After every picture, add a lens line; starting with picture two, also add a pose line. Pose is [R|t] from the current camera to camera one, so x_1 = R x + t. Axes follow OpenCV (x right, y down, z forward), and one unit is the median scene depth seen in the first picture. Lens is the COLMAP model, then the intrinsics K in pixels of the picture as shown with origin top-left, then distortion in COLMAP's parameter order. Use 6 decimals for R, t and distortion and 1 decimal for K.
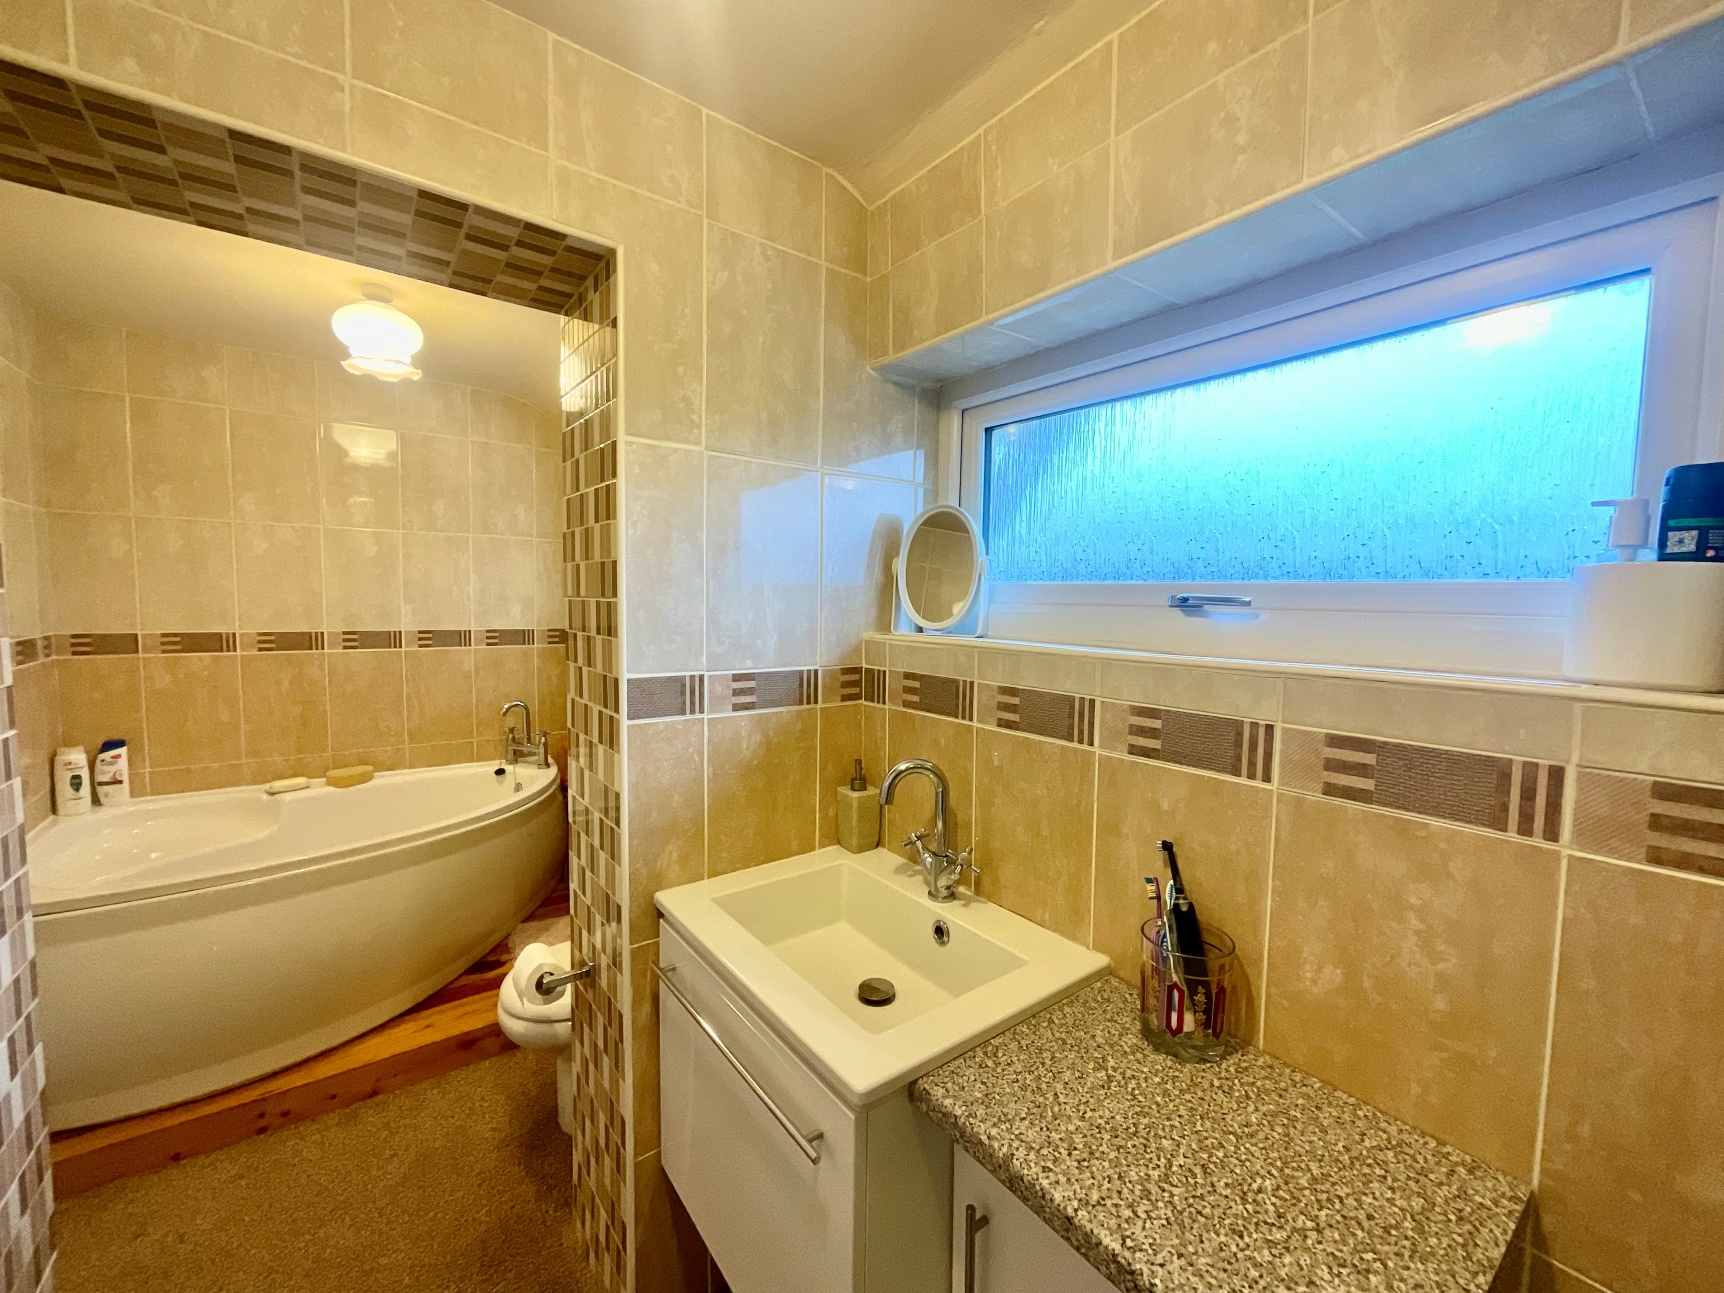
lens RADIAL K [[695.4, 0, 869.7], [0, 695.4, 646.1], [0, 0, 1]] dist [-0.002052, -0.000243]
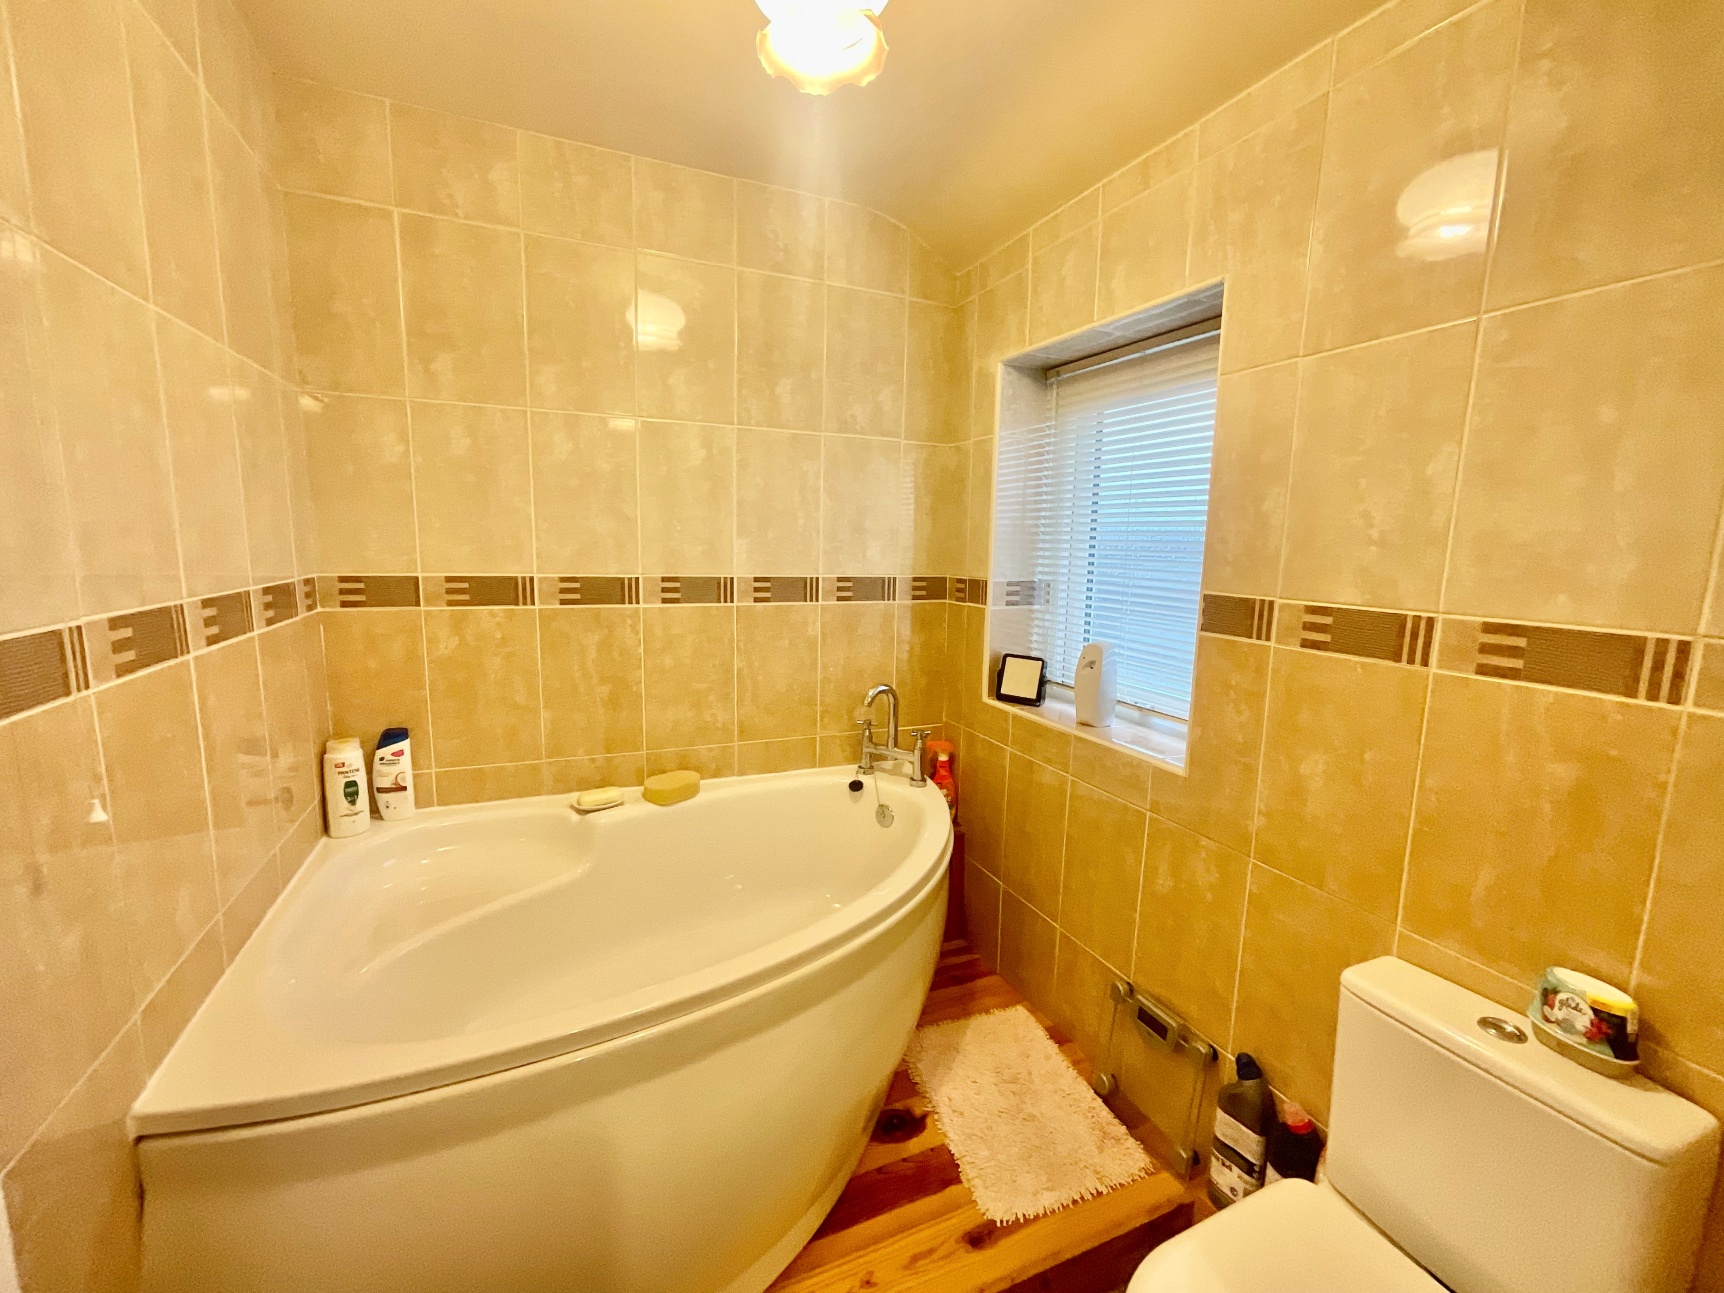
lens RADIAL K [[695.4, 0, 852.0], [0, 695.4, 644.6], [0, 0, 1]] dist [-0.002052, -0.000243]
pose [[0.970470, 0.032003, -0.239089, -0.438387], [-0.016257, 0.997584, 0.067543, -0.004175], [0.240673, -0.061662, 0.968646, 0.402396]]
